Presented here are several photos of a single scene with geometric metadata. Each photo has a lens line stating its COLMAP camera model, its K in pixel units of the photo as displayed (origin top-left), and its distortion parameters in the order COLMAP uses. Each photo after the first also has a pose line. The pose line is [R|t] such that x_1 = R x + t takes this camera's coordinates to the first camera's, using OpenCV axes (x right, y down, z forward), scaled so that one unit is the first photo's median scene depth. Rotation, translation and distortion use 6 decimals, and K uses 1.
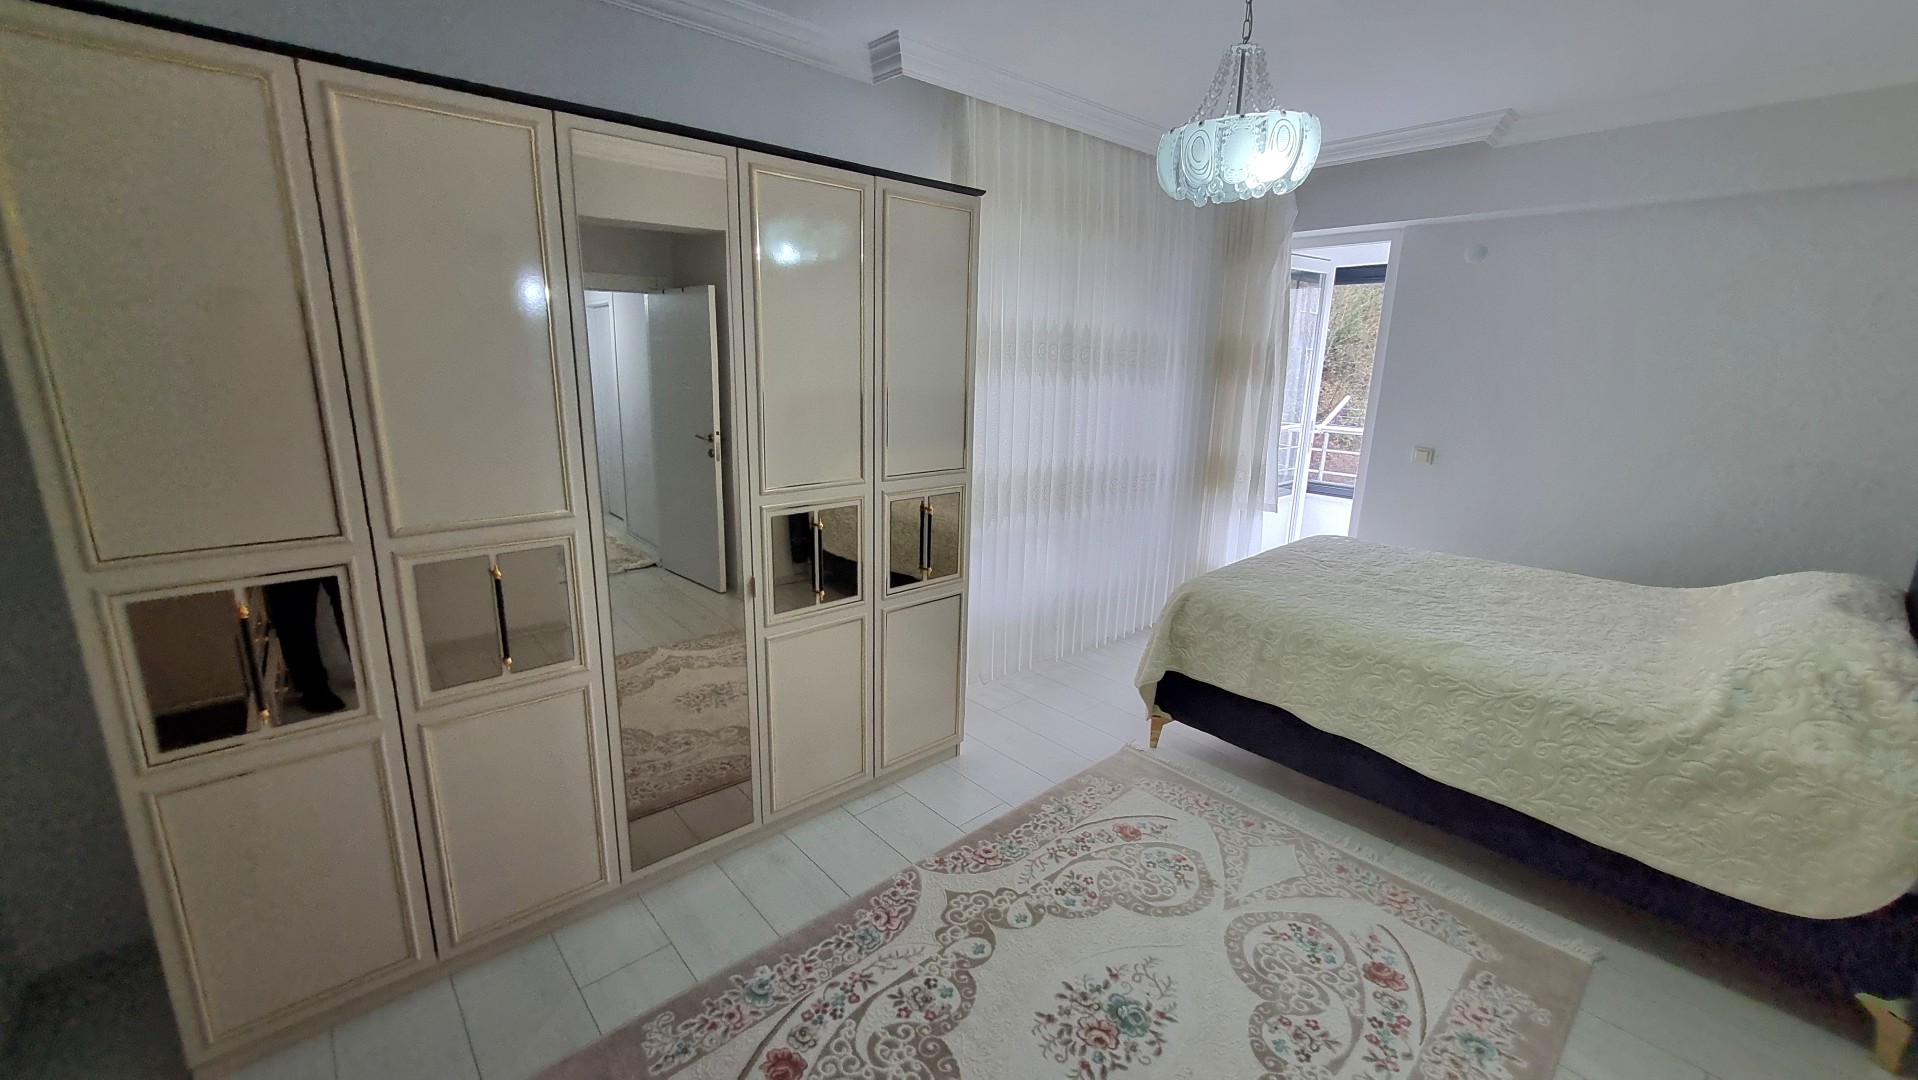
lens RADIAL K [[753.7, 0, 950.4], [0, 753.7, 537.1], [0, 0, 1]] dist [-0.000264, -0.000733]
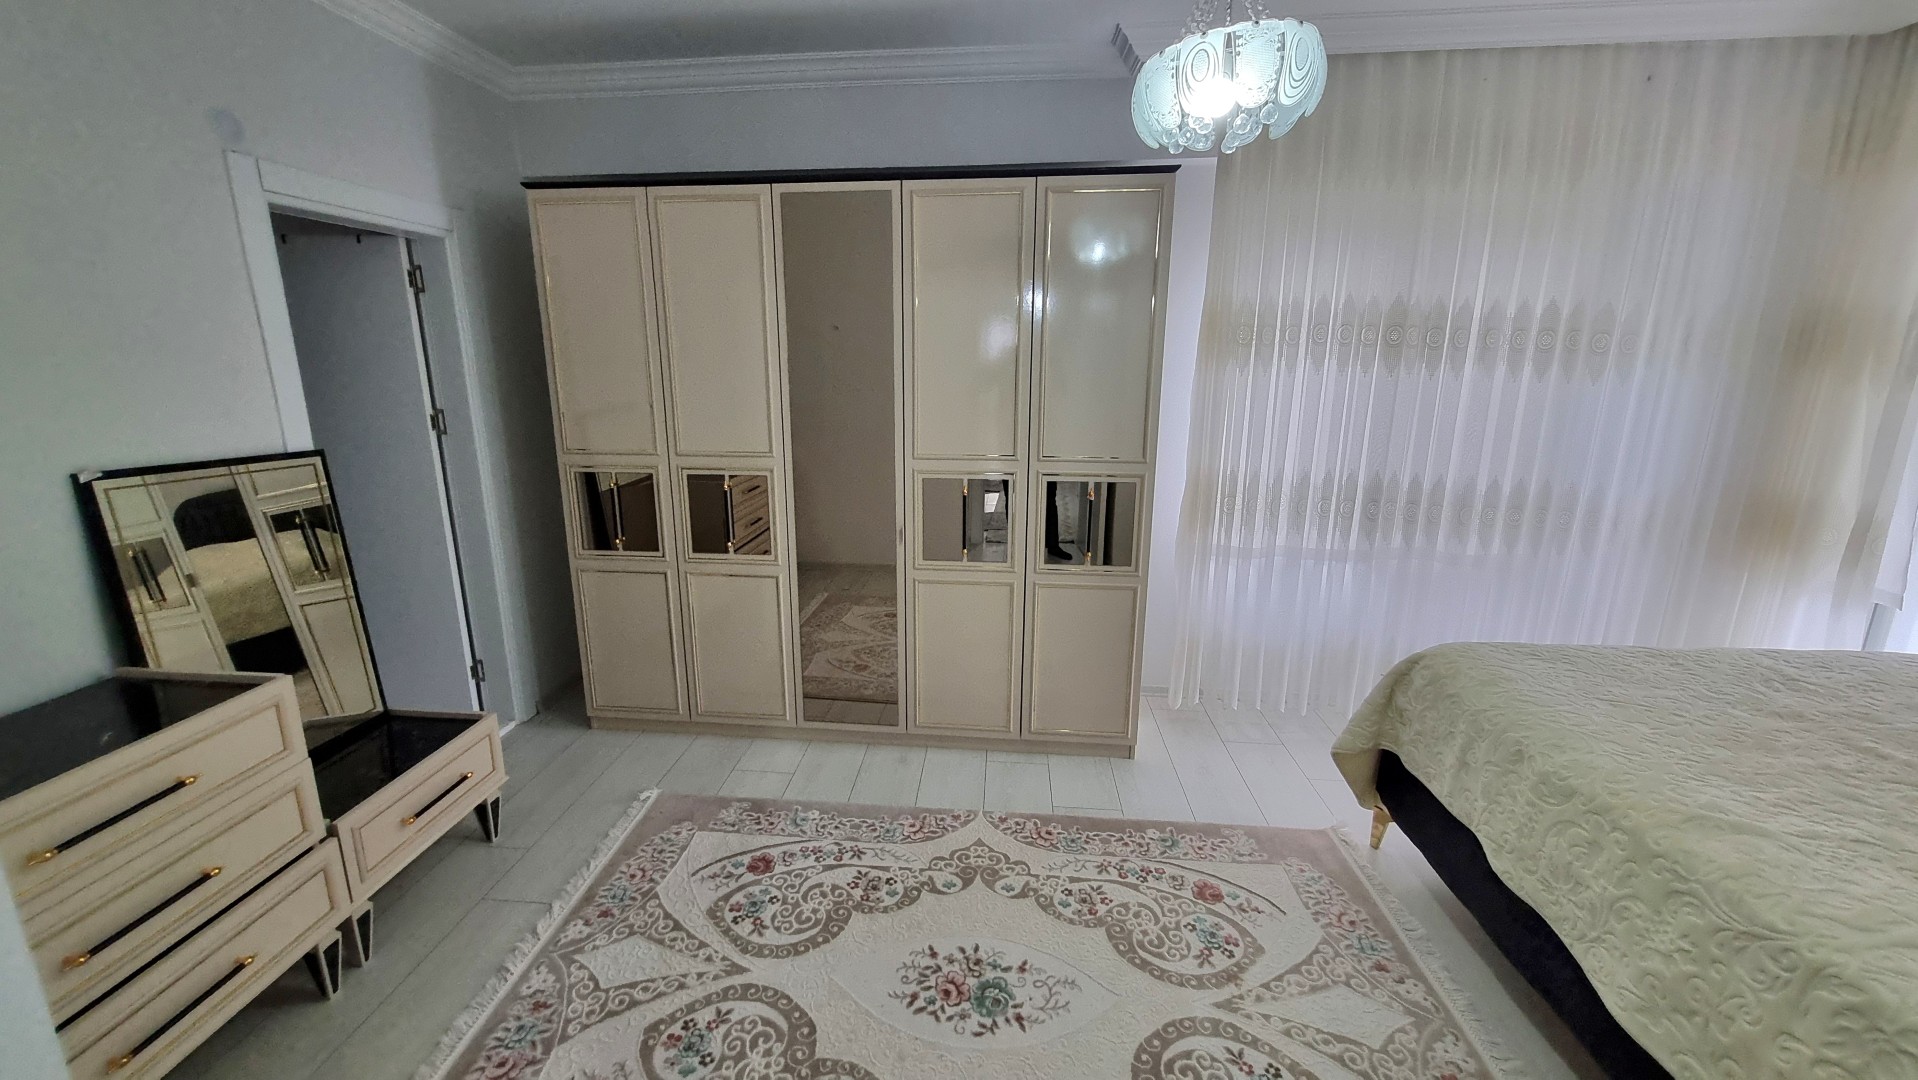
lens RADIAL K [[753.7, 0, 920.7], [0, 753.7, 537.9], [0, 0, 1]] dist [-0.000264, -0.000733]
pose [[0.678486, 0.155498, -0.717967, 0.671296], [-0.158812, 0.985277, 0.063314, -0.008985], [0.717242, 0.071064, 0.693192, 0.169786]]
